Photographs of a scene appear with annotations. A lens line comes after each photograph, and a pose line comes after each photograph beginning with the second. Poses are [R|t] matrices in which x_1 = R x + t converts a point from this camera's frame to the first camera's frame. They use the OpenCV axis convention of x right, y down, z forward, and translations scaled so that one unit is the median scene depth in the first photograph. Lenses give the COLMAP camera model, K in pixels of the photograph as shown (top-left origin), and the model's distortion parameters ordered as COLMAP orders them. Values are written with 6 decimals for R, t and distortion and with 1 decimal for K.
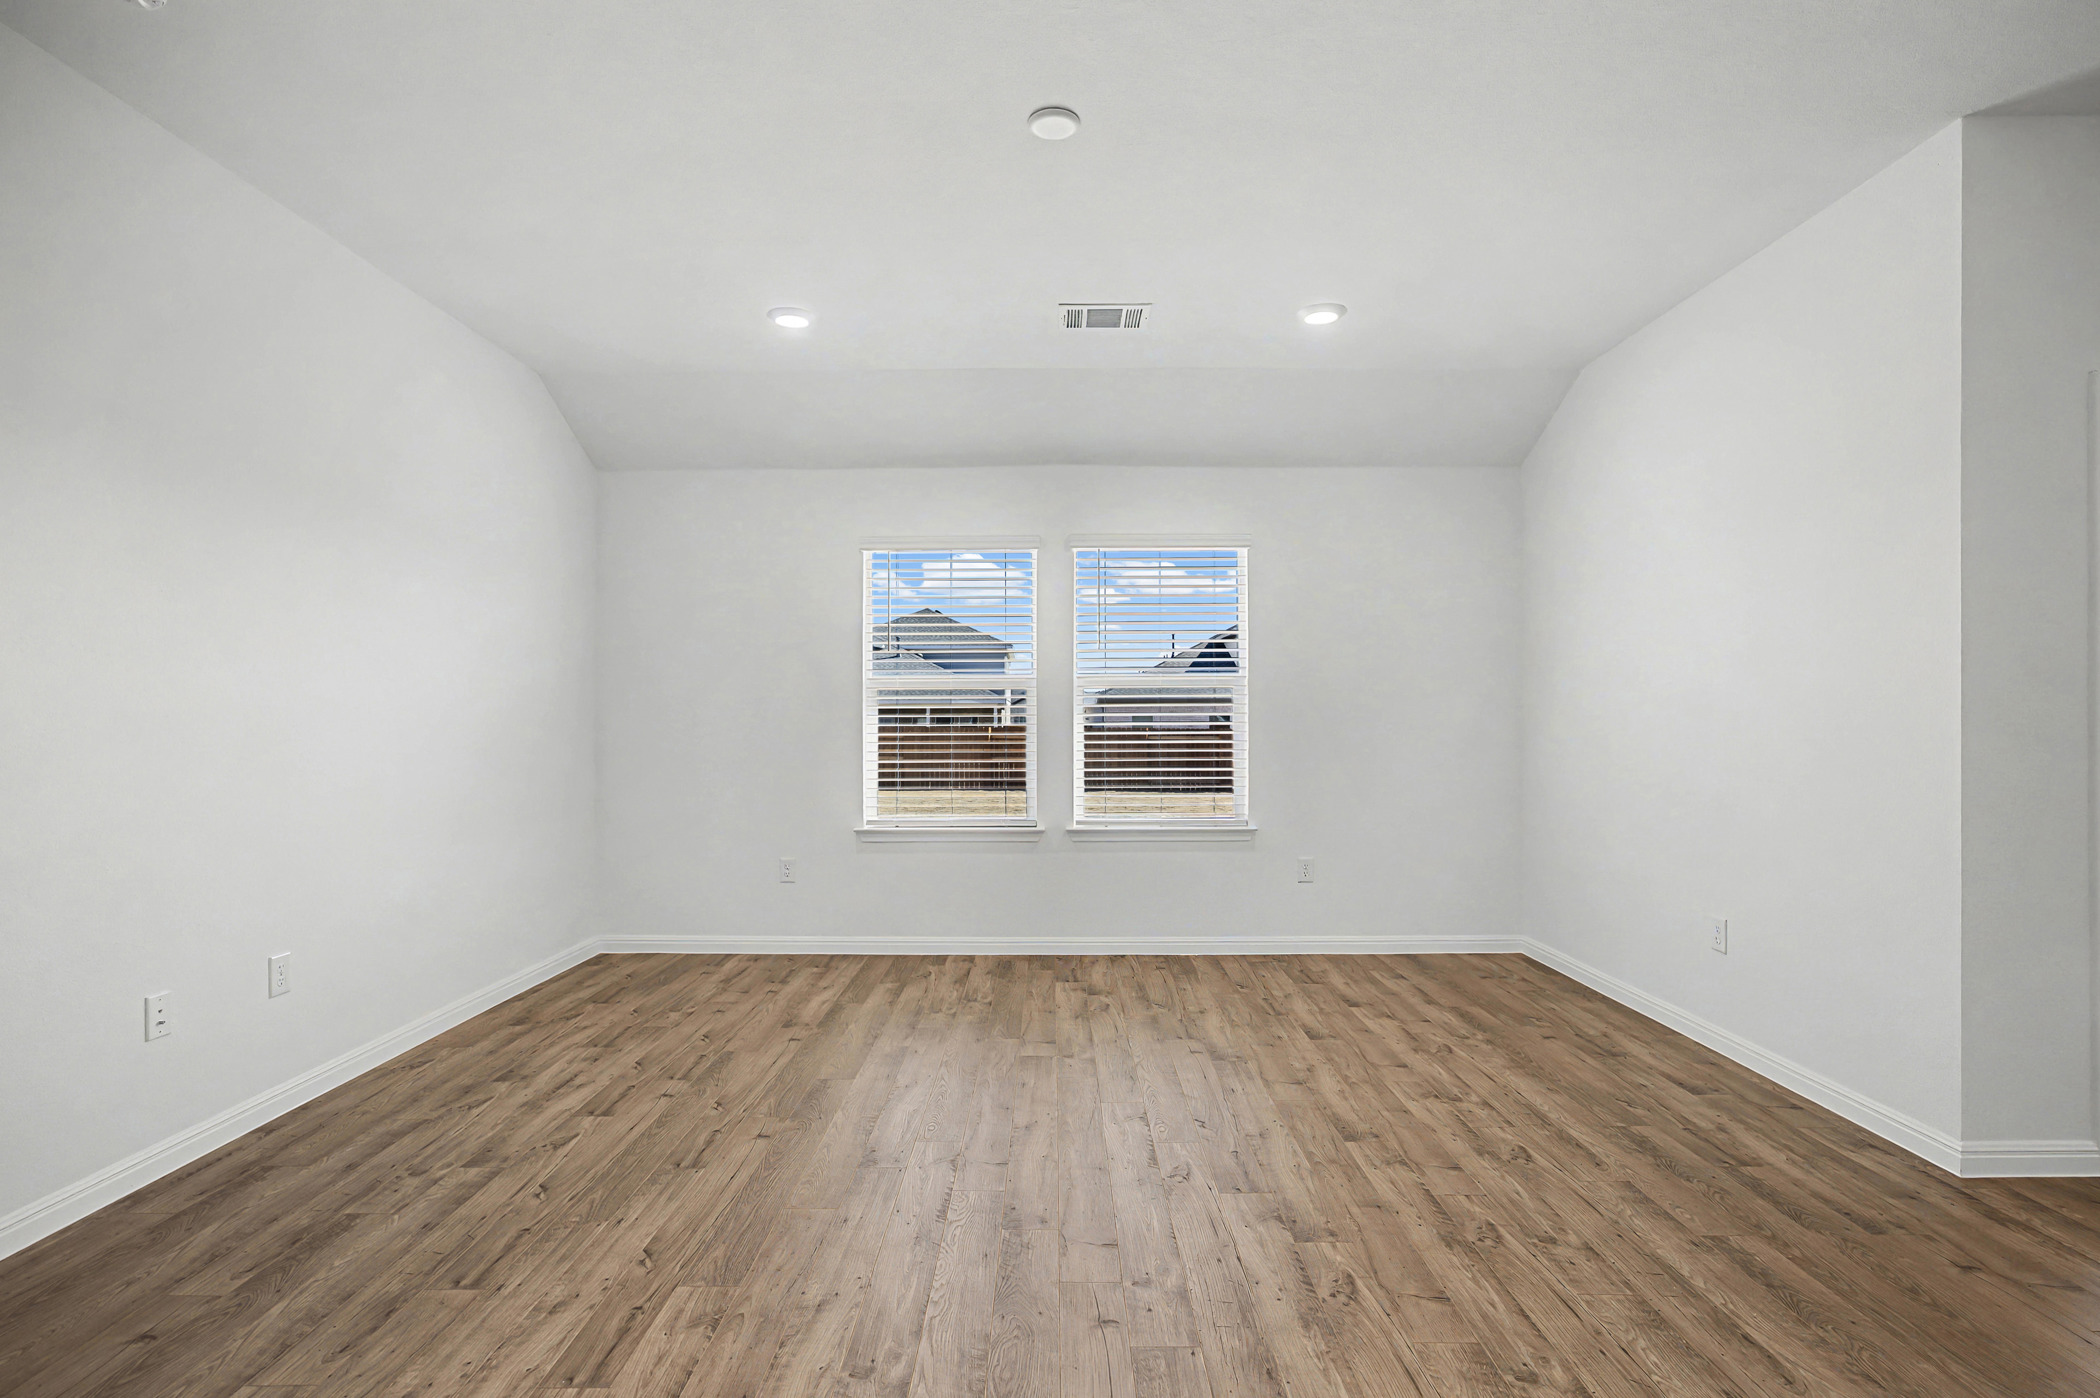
lens RADIAL K [[989.4, 0, 1055.5], [0, 989.4, 690.2], [0, 0, 1]] dist [0.000335, 0.000398]
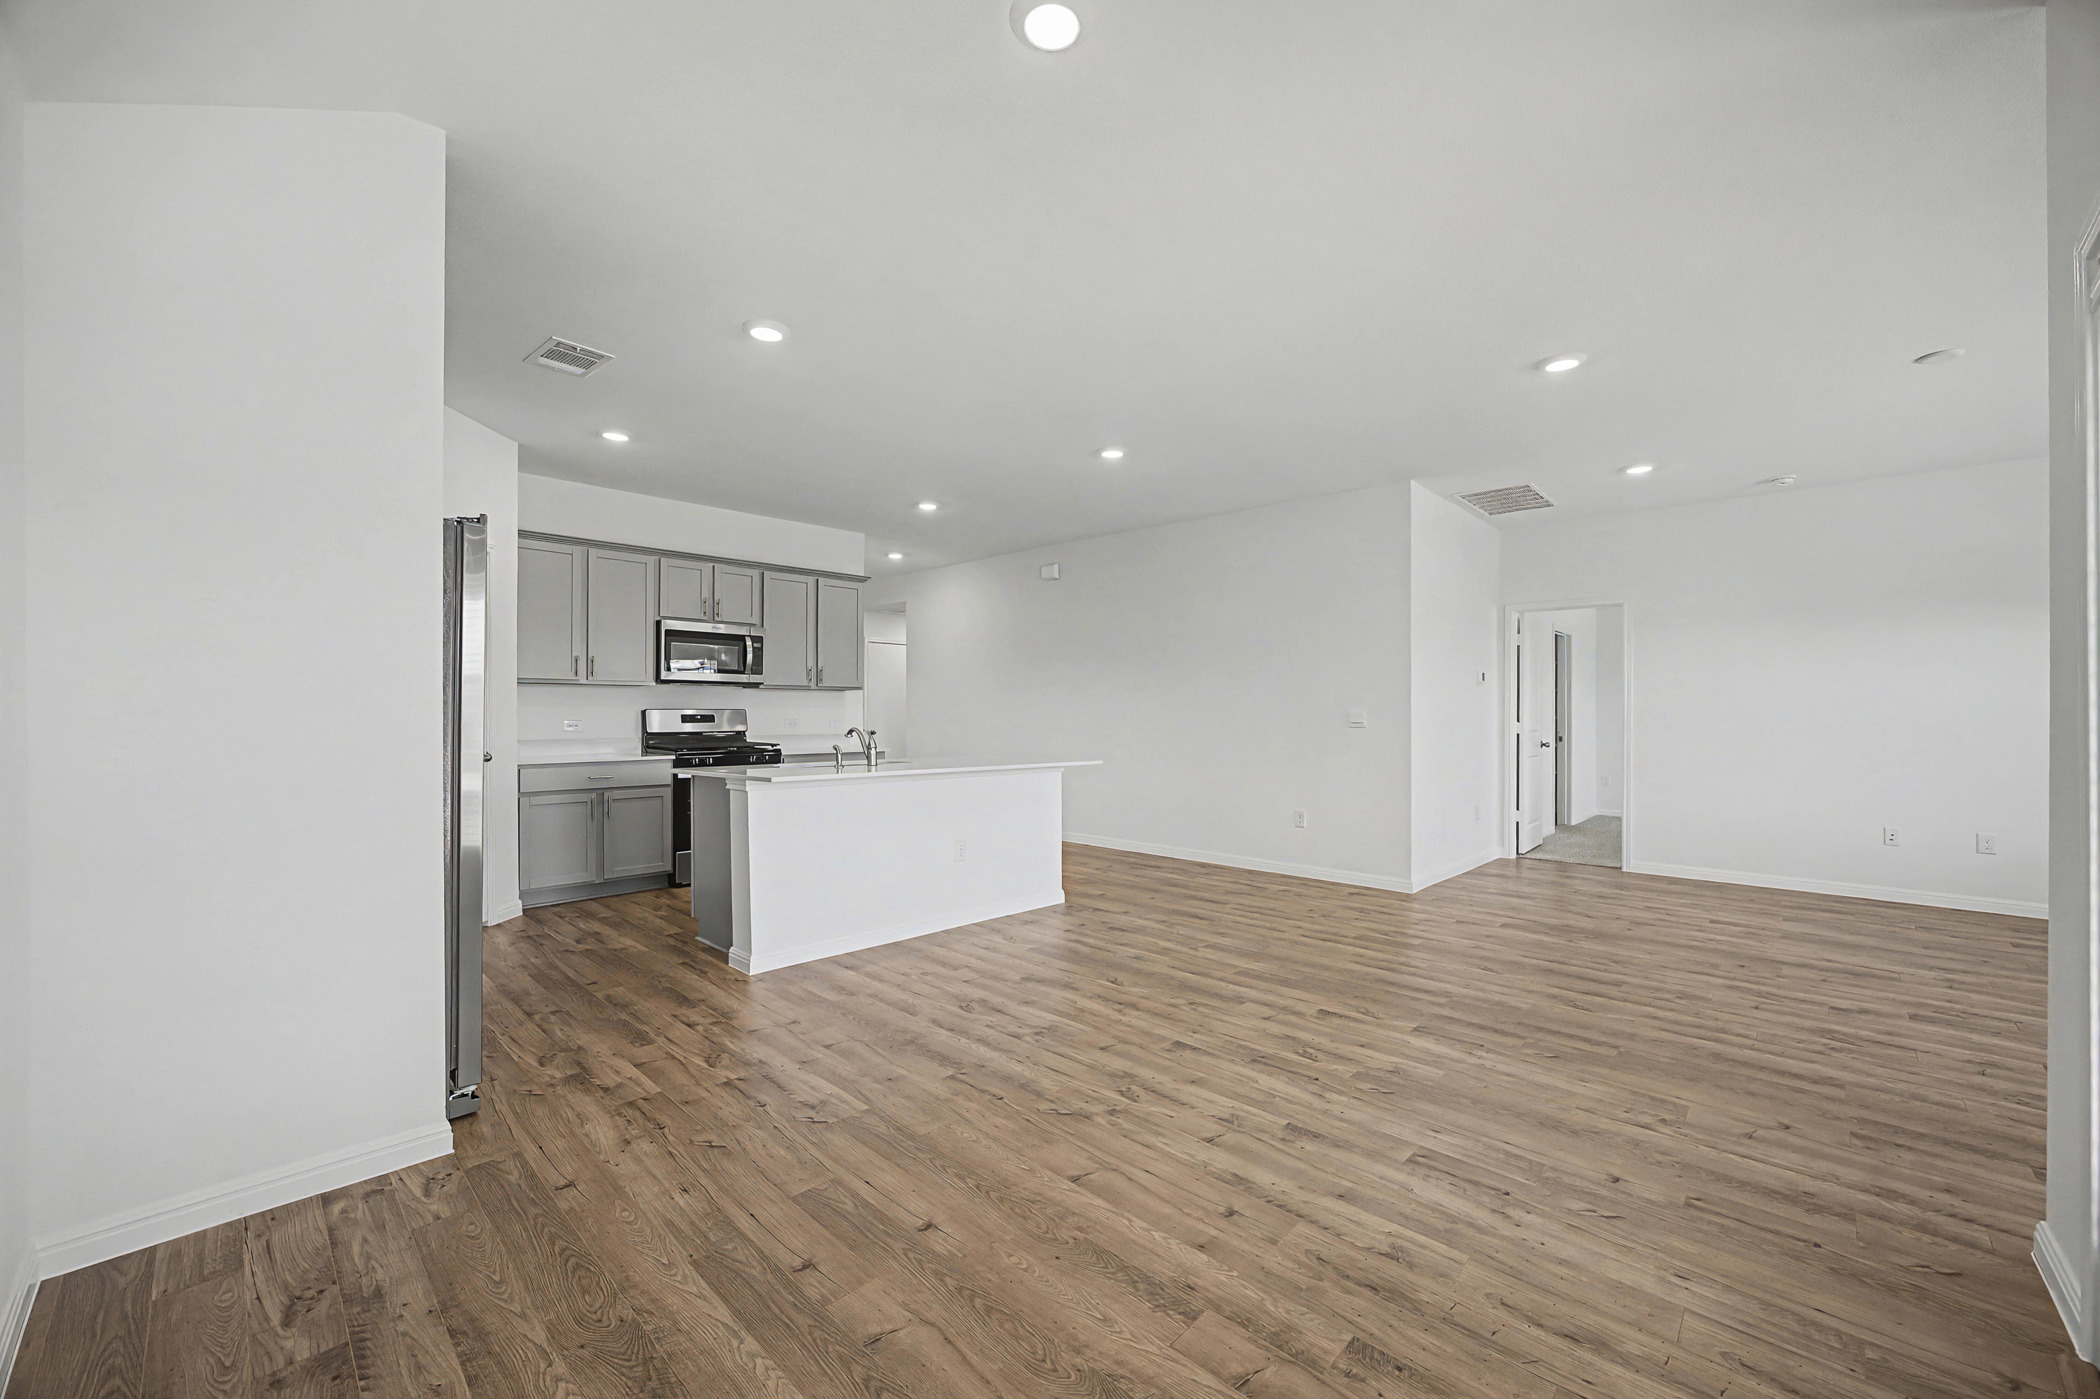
lens RADIAL K [[813.0, 0, 1054.7], [0, 813.0, 717.3], [0, 0, 1]] dist [0.000592, 0.000117]
pose [[-0.688287, 0.007146, -0.725403, 2.004954], [0.019179, 0.999781, -0.008348, 0.003391], [0.725185, -0.019658, -0.688273, 0.864493]]
